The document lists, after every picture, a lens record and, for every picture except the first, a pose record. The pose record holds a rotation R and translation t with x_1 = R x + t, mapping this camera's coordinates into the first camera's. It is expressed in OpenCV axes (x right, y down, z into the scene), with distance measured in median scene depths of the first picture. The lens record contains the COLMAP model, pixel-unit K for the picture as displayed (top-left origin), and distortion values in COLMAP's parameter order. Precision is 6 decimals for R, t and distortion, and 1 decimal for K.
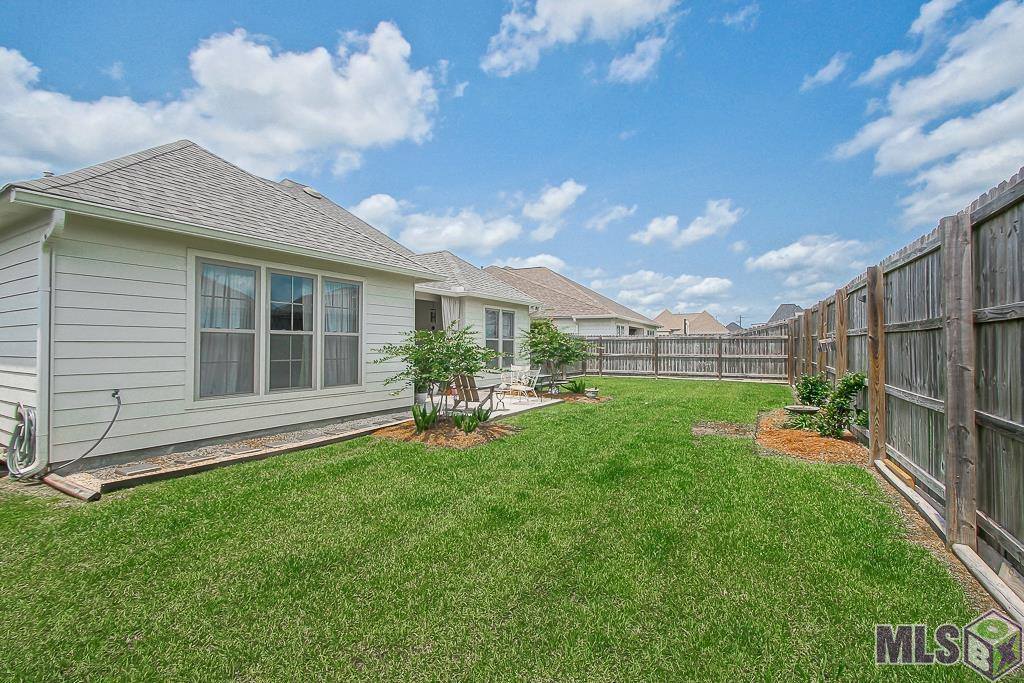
lens RADIAL K [[456.8, 0, 509.3], [0, 456.8, 345.2], [0, 0, 1]] dist [0.002154, 0.000099]
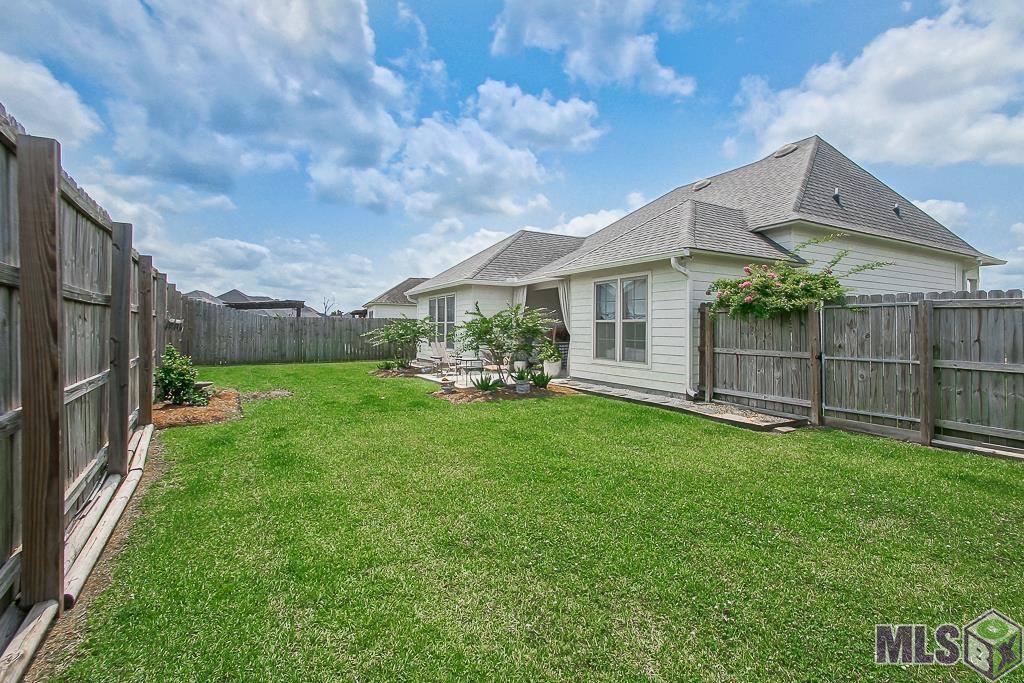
lens RADIAL K [[456.8, 0, 509.3], [0, 456.8, 345.2], [0, 0, 1]] dist [0.002154, 0.000099]
pose [[-0.528558, 0.021183, -0.848633, 0.933464], [-0.014877, 0.999304, 0.034210, 0.005301], [0.848767, 0.030707, -0.527875, 1.454608]]
